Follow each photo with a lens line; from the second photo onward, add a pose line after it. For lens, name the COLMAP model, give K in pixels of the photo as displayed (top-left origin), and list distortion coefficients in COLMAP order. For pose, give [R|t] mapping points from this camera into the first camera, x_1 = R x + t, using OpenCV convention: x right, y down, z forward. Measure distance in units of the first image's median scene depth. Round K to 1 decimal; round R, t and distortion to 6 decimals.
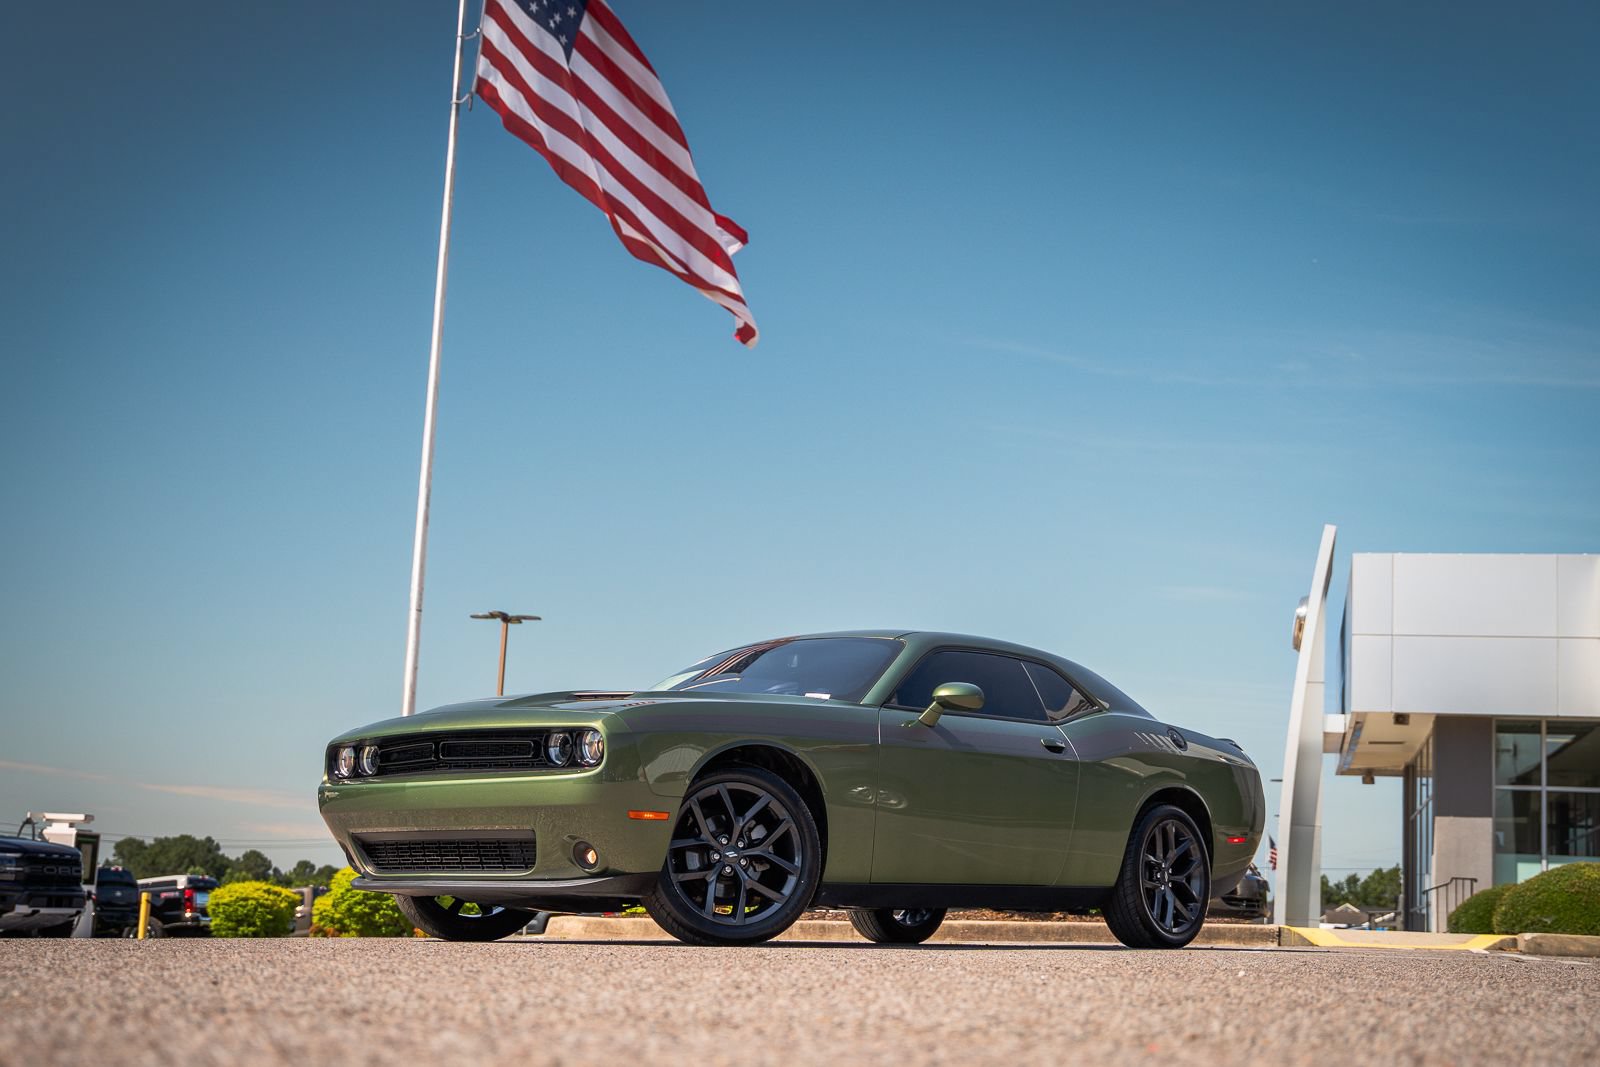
lens RADIAL K [[2089.1, 0, 801.4], [0, 2089.1, 629.6], [0, 0, 1]] dist [-0.029667, 0.012513]
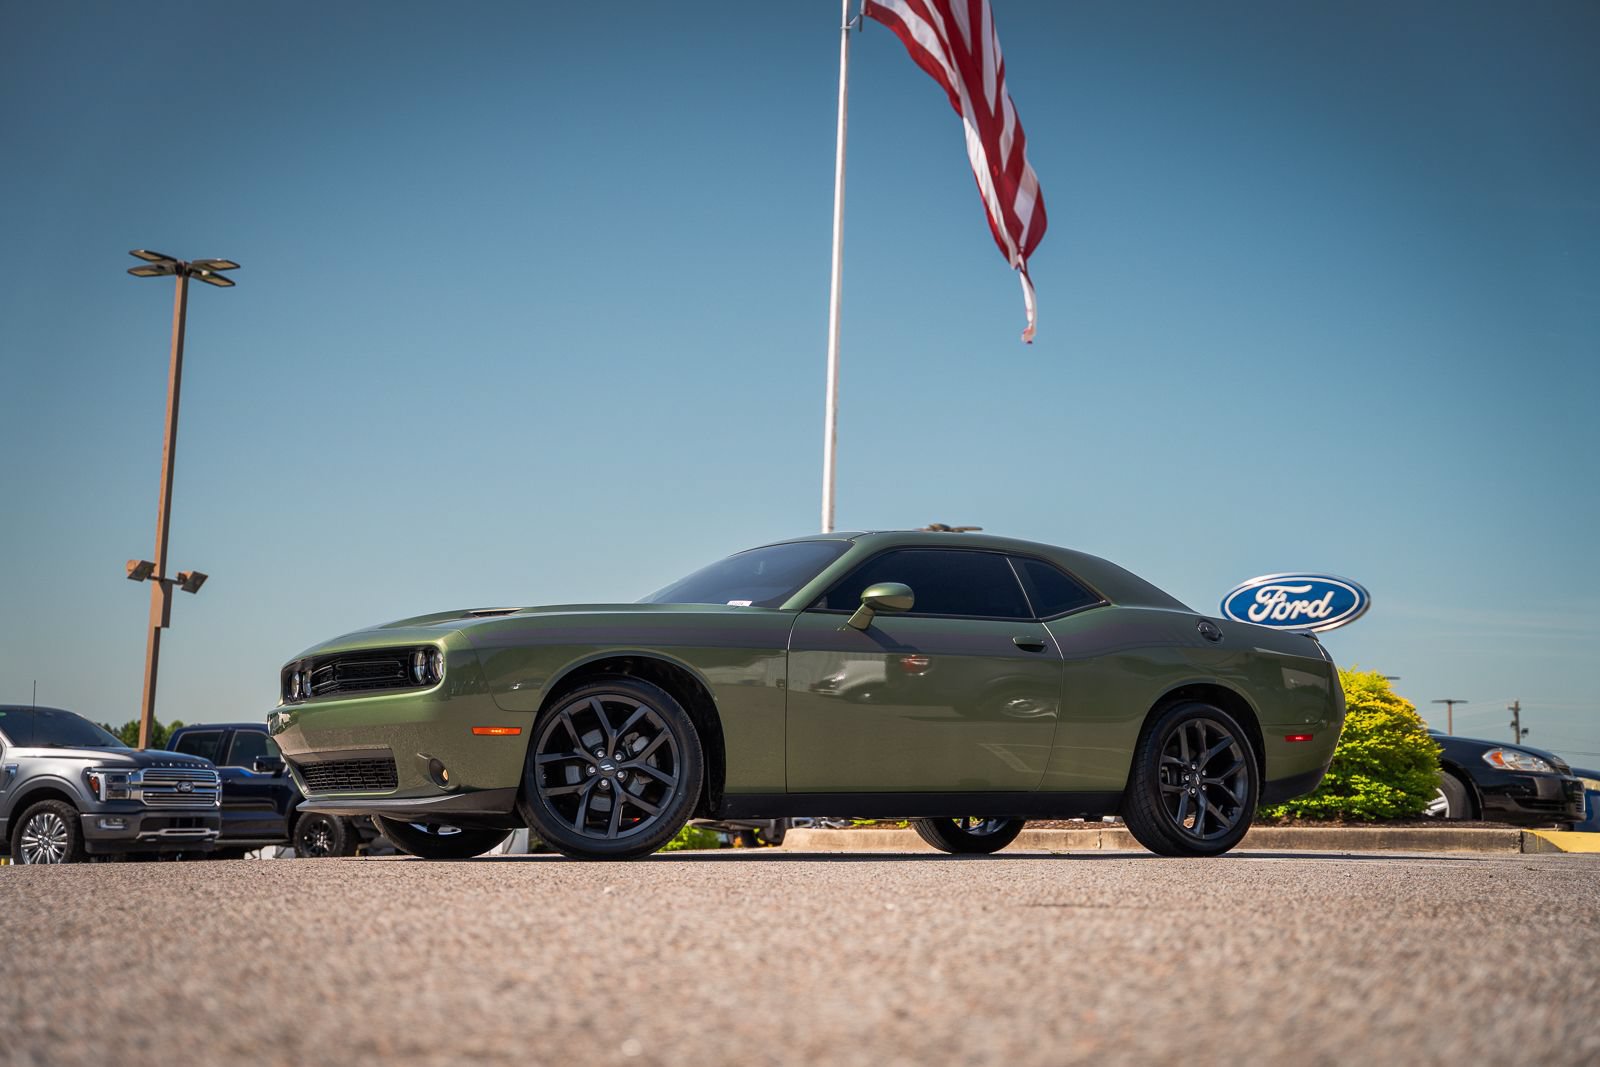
lens RADIAL K [[2083.0, 0, 800.0], [0, 2083.0, 533.5], [0, 0, 1]] dist [0.025111, 0.298643]
pose [[0.966334, -0.050809, -0.252225, 0.272018], [0.050208, 0.998700, -0.008825, 0.008915], [0.252346, -0.004136, 0.967628, 0.058813]]
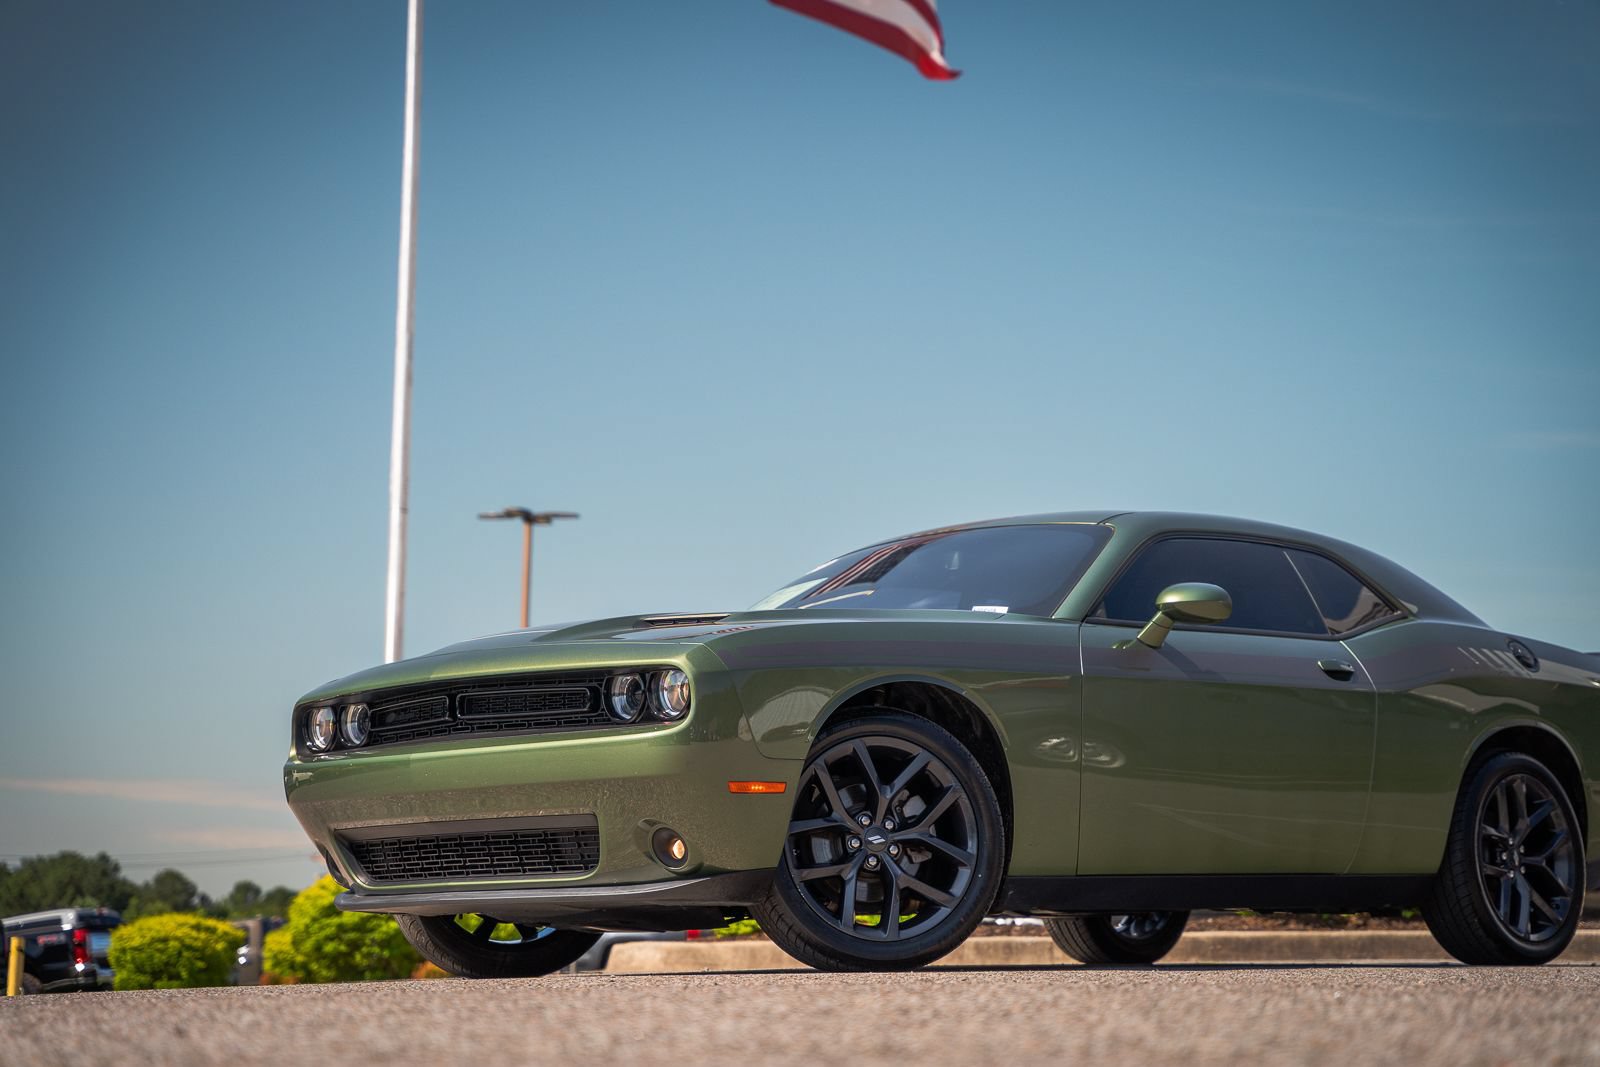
lens RADIAL K [[3040.2, 0, 800.0], [0, 3040.2, 533.5], [0, 0, 1]] dist [0.221321, 0.559196]
pose [[0.997962, -0.037880, -0.051344, -0.002436], [0.038098, 0.999269, 0.003269, 0.000704], [0.051182, -0.005218, 0.998676, -0.018553]]
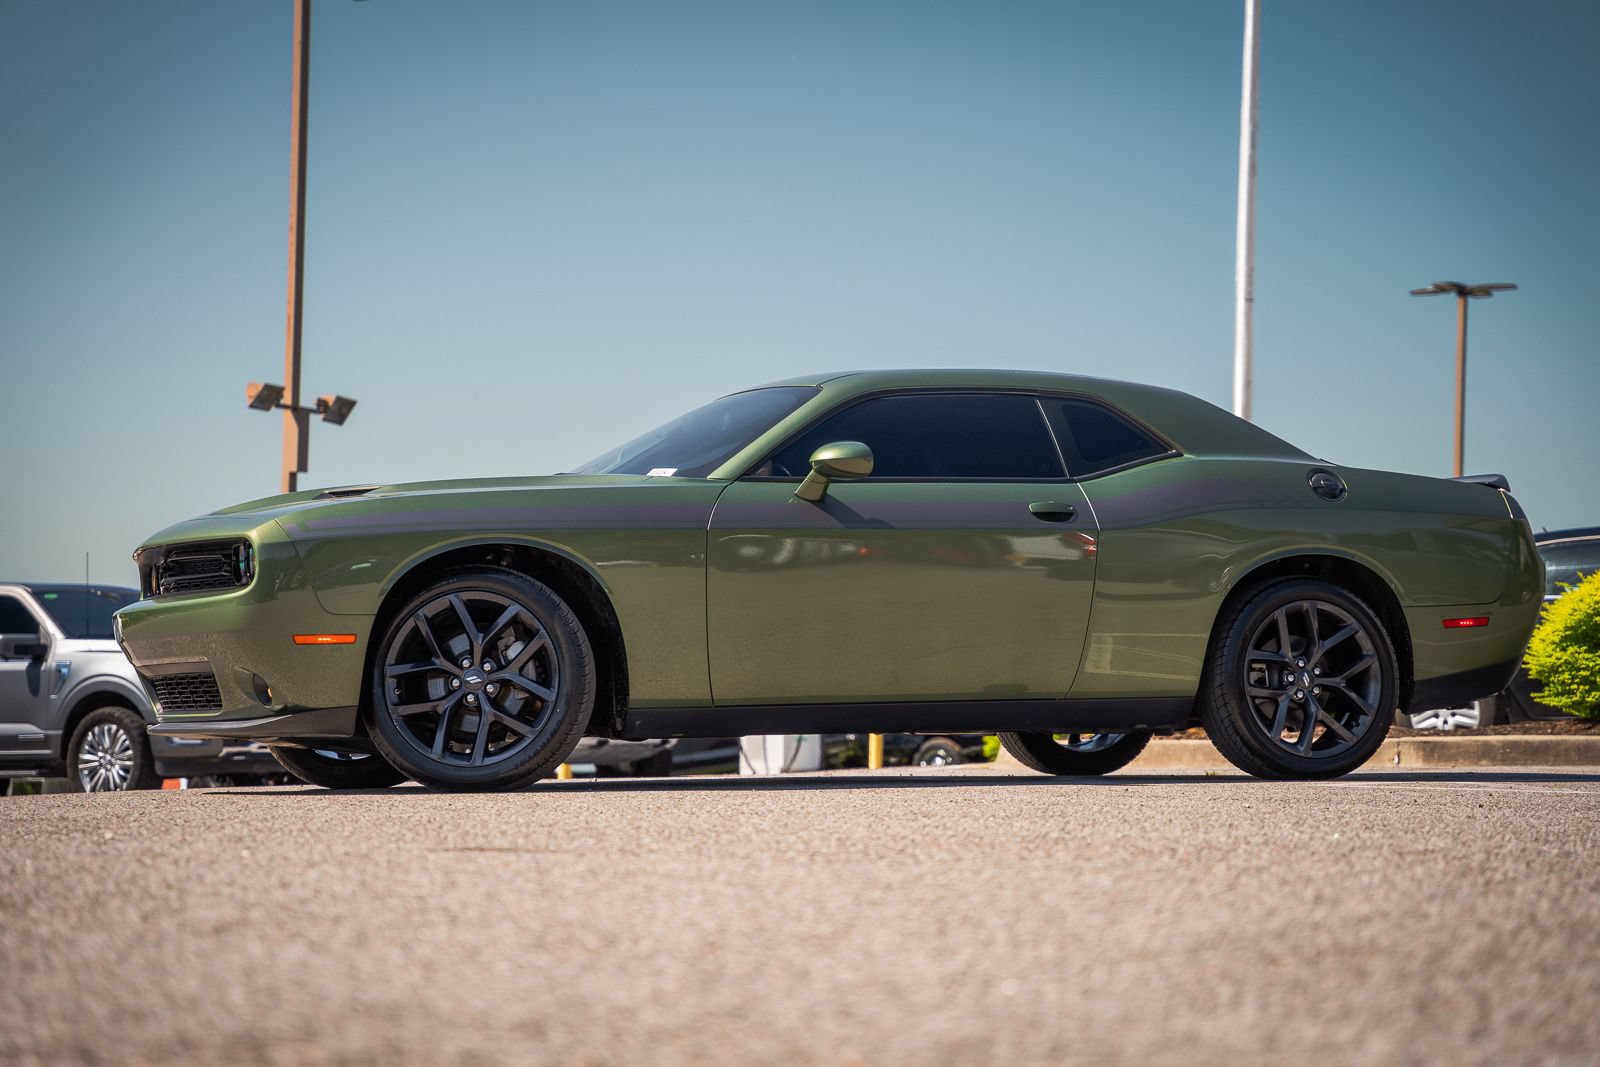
lens RADIAL K [[3040.2, 0, 800.0], [0, 3040.2, 533.5], [0, 0, 1]] dist [0.221321, 0.559196]
pose [[0.905225, -0.051067, -0.421854, 0.514979], [0.082225, 0.995040, 0.055987, -0.004523], [0.416902, -0.085367, 0.904934, -0.016120]]
